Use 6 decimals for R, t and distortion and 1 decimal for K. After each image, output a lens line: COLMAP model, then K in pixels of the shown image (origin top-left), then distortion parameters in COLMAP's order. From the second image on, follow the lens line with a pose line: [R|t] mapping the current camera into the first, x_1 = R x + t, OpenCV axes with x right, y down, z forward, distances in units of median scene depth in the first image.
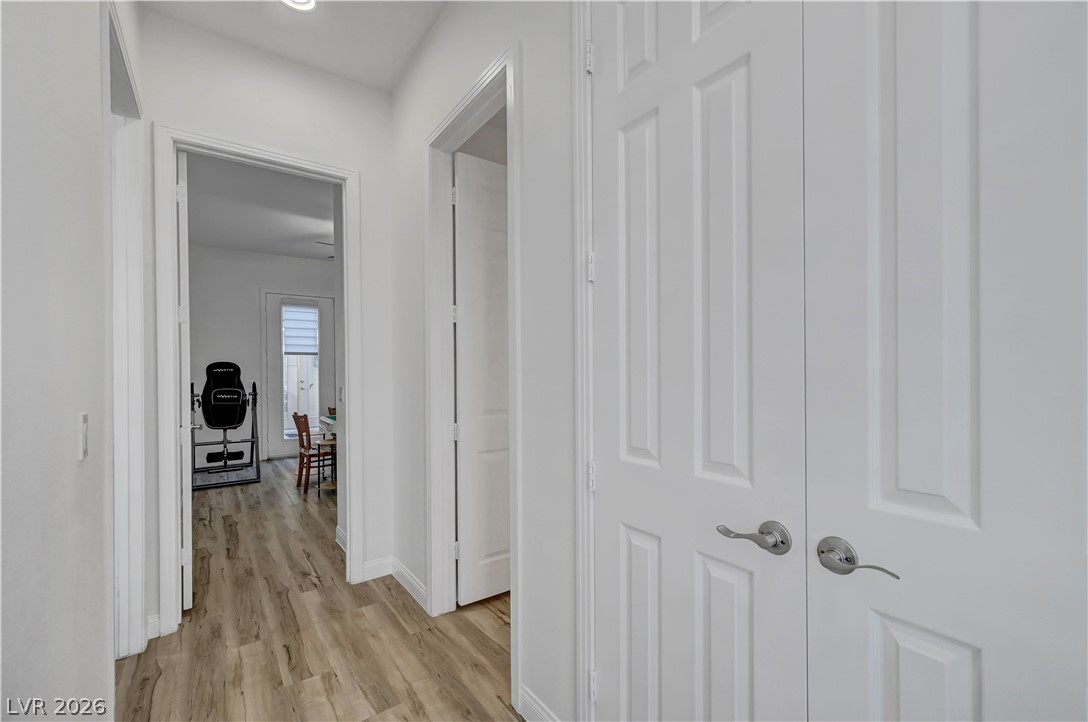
lens RADIAL K [[446.5, 0, 536.7], [0, 446.5, 369.5], [0, 0, 1]] dist [-0.000740, 0.001061]
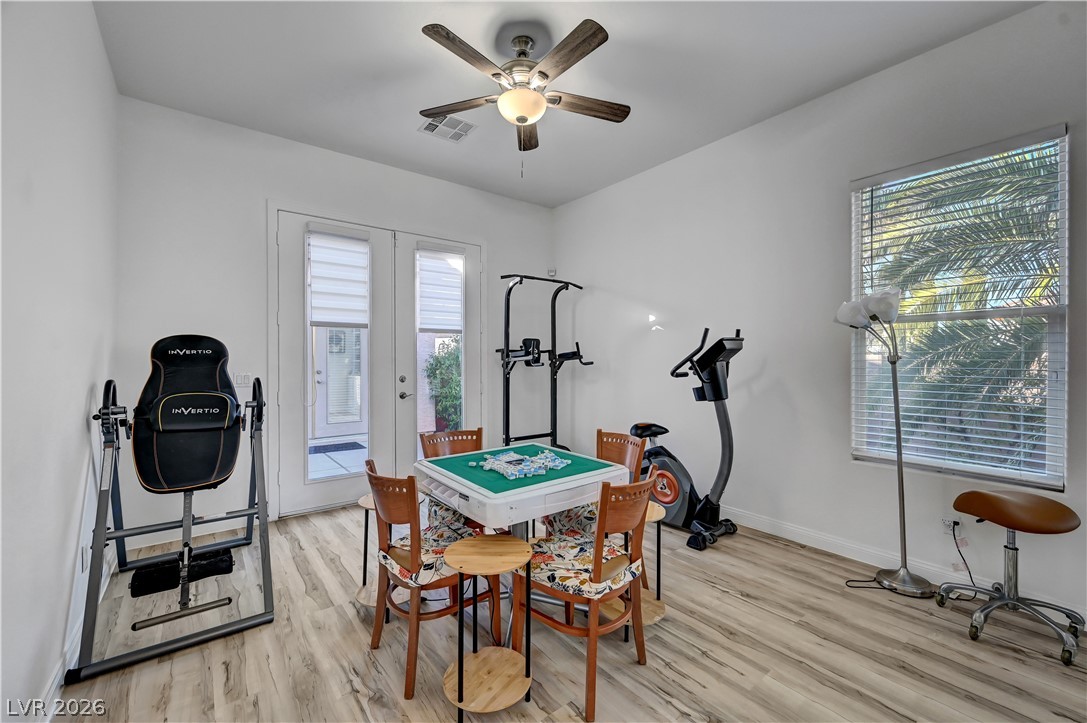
lens RADIAL K [[446.1, 0, 550.9], [0, 446.1, 356.4], [0, 0, 1]] dist [-0.000740, 0.001061]
pose [[0.999252, 0.008226, 0.037785, -0.348419], [-0.008228, 0.999966, -0.000115, 0.002891], [-0.037784, -0.000196, 0.999286, 0.529286]]
